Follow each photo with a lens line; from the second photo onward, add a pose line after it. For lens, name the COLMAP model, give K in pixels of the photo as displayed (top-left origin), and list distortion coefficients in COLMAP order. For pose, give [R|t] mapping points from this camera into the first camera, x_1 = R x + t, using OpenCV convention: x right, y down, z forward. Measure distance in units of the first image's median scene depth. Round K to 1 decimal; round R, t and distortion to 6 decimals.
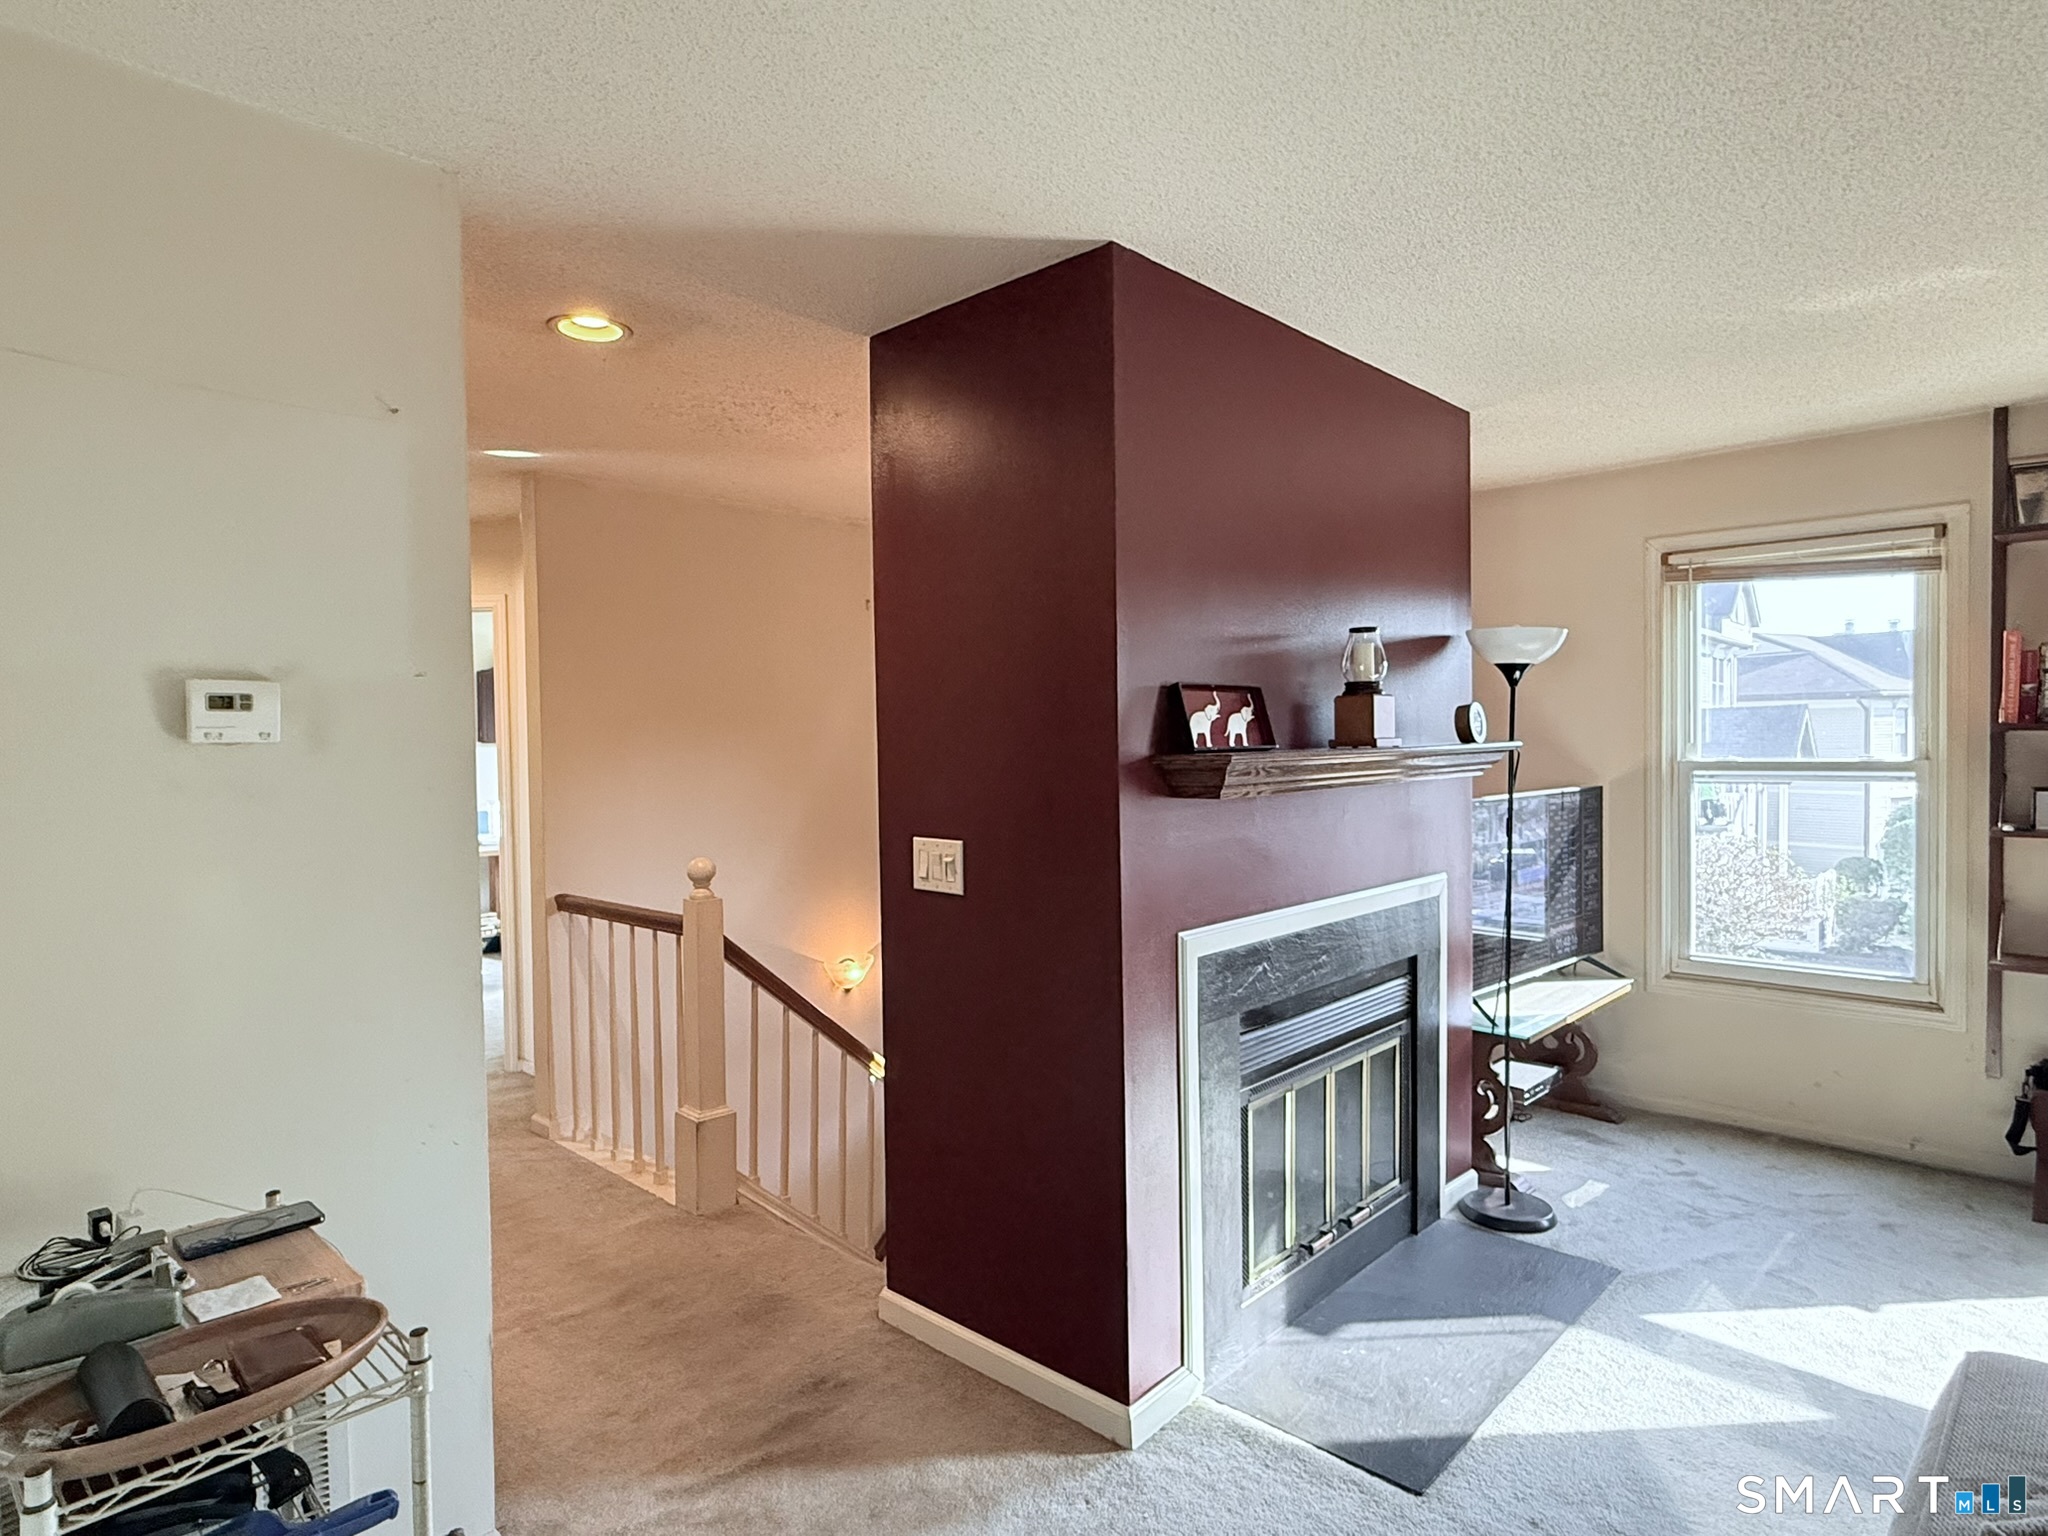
lens RADIAL K [[1140.3, 0, 1021.8], [0, 1140.3, 766.8], [0, 0, 1]] dist [0.001533, 0.001142]
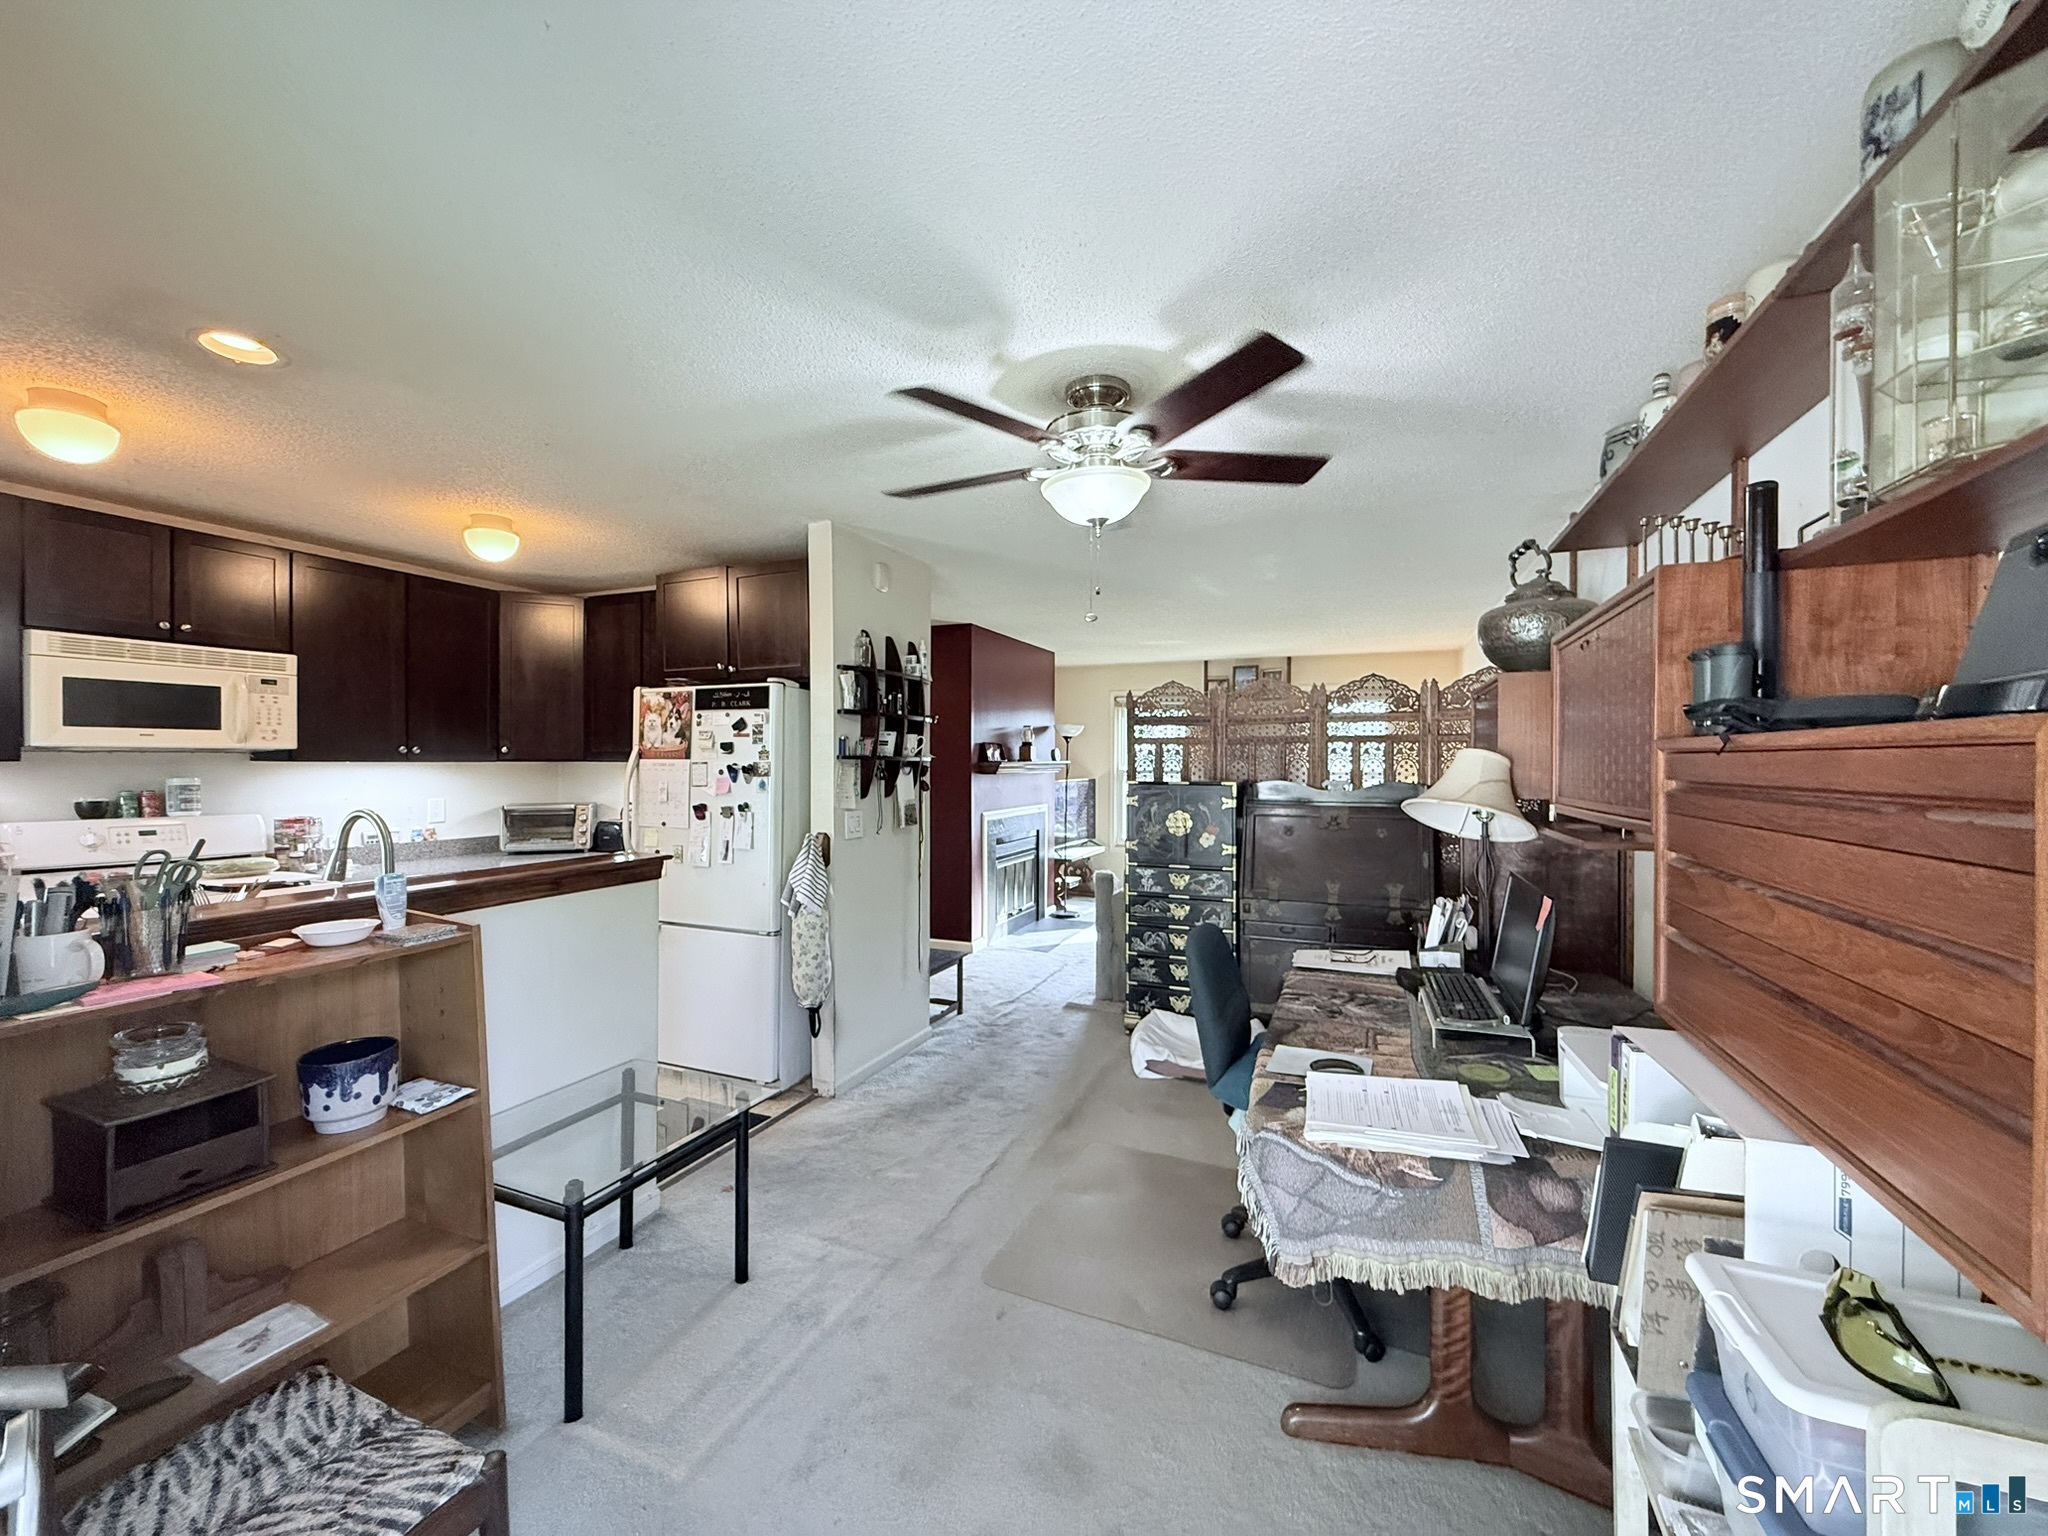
lens RADIAL K [[811.1, 0, 1024.4], [0, 811.1, 765.1], [0, 0, 1]] dist [0.000183, 0.000001]
pose [[0.932558, 0.014642, 0.360723, -0.443620], [-0.006194, 0.999679, -0.024566, 0.040368], [-0.360967, 0.020675, 0.932349, -0.943886]]
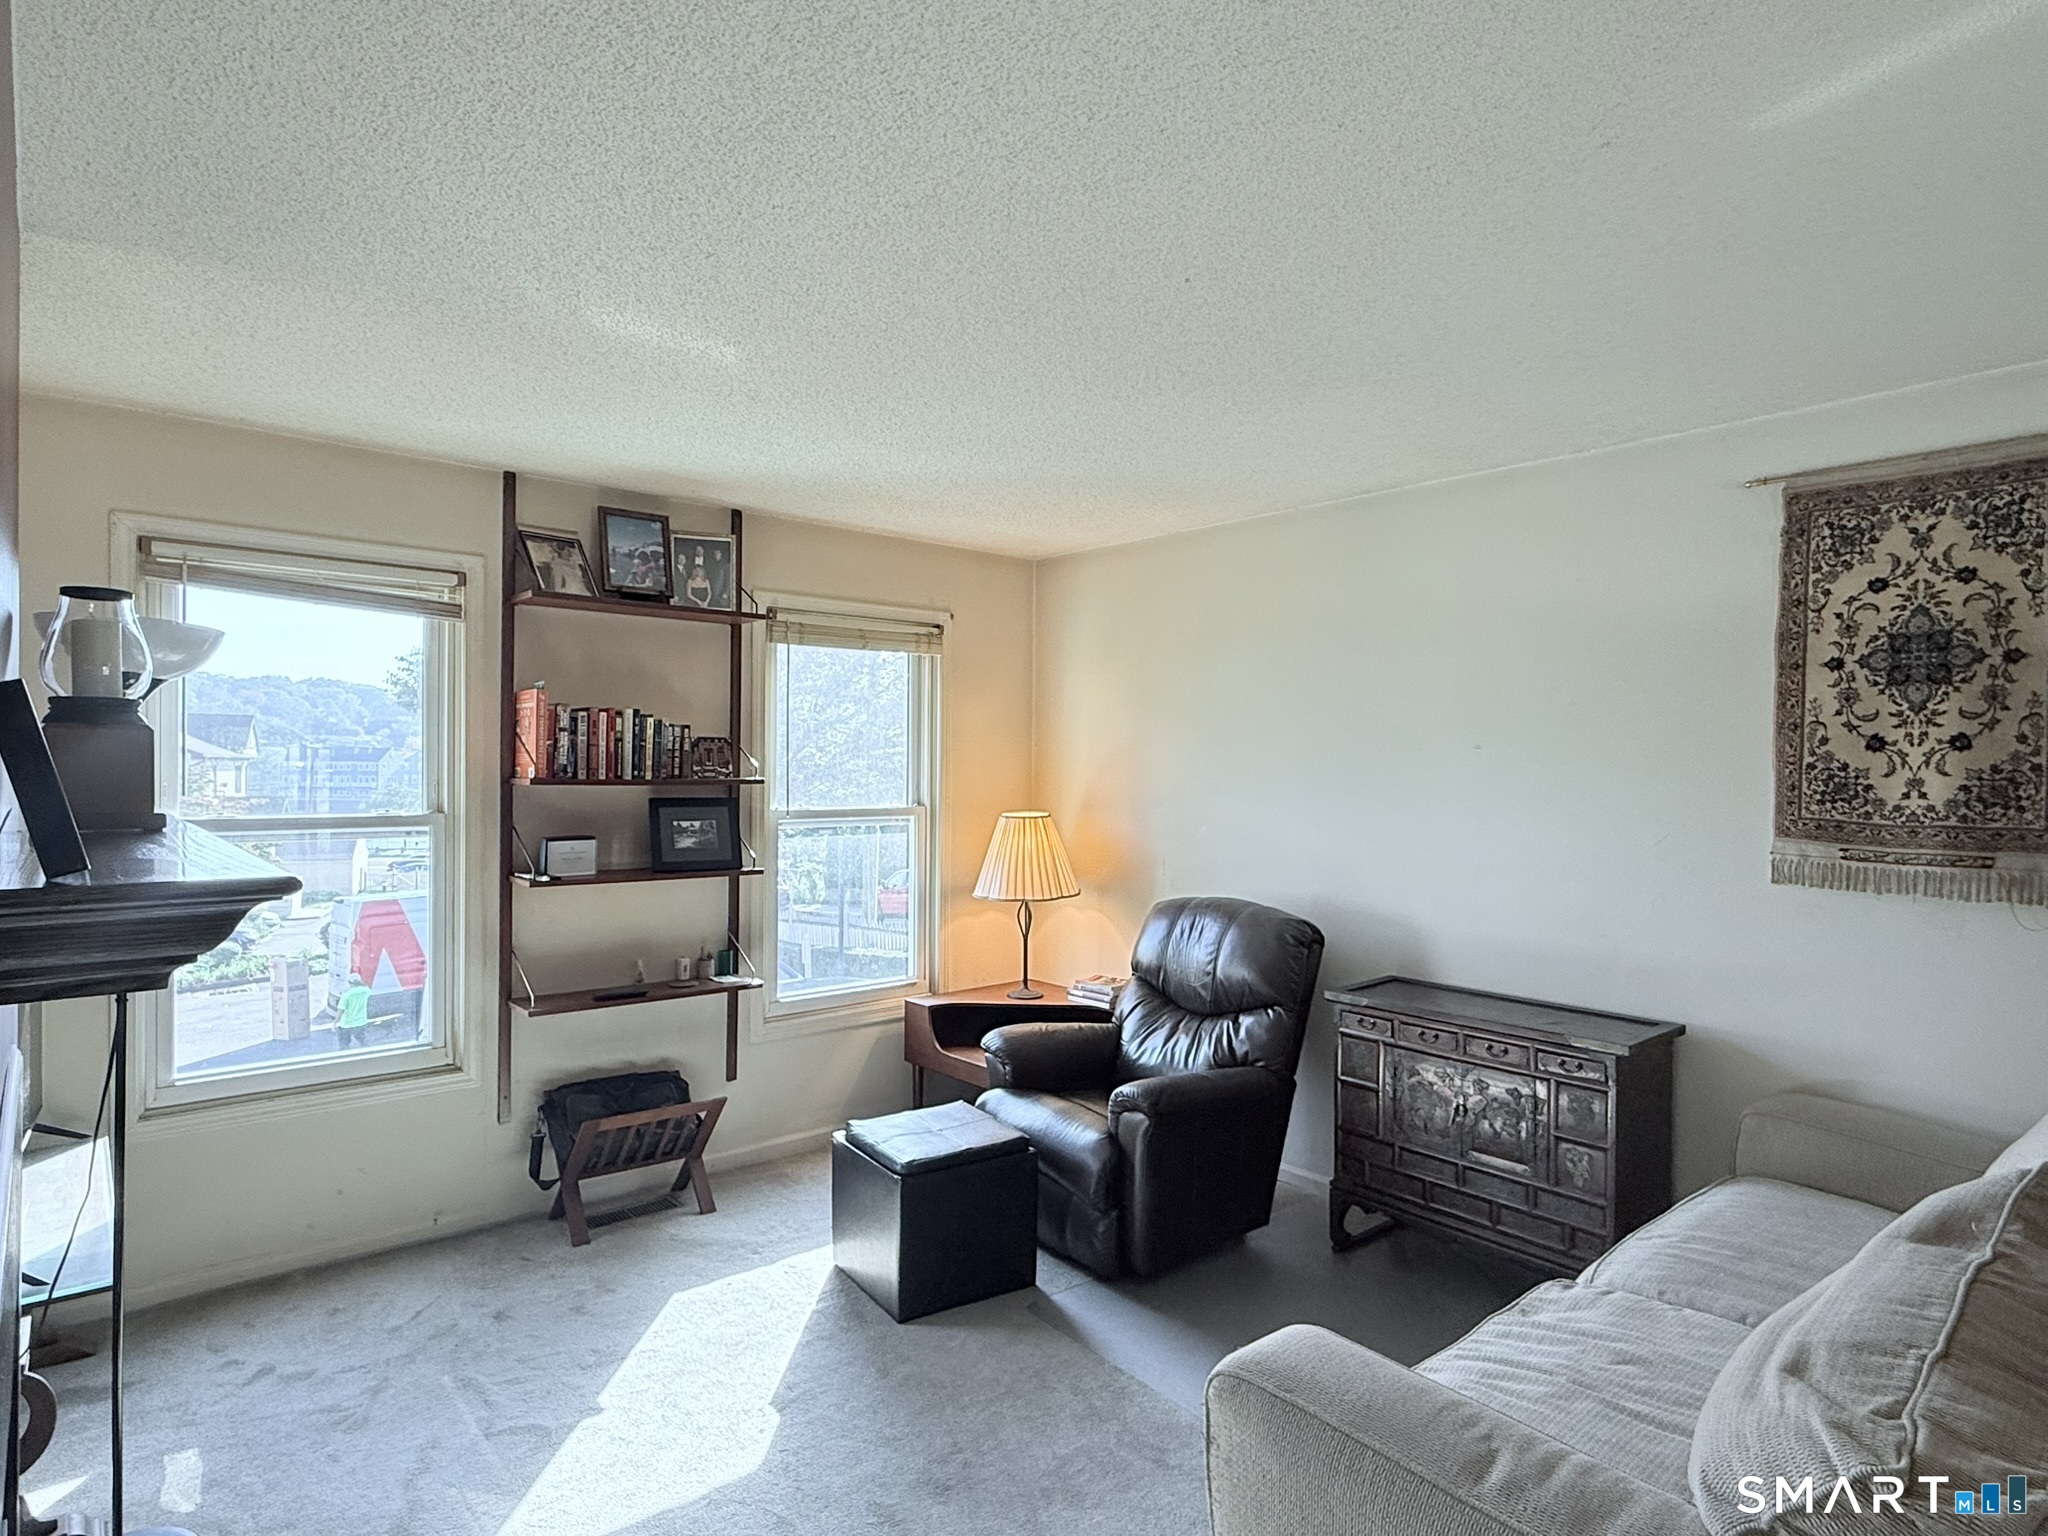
lens RADIAL K [[1140.3, 0, 1033.4], [0, 1140.3, 770.1], [0, 0, 1]] dist [0.001533, 0.001142]
pose [[0.109563, 0.011965, 0.993908, -0.117153], [0.015318, 0.999788, -0.013724, -0.022417], [-0.993862, 0.016728, 0.109356, 0.419254]]
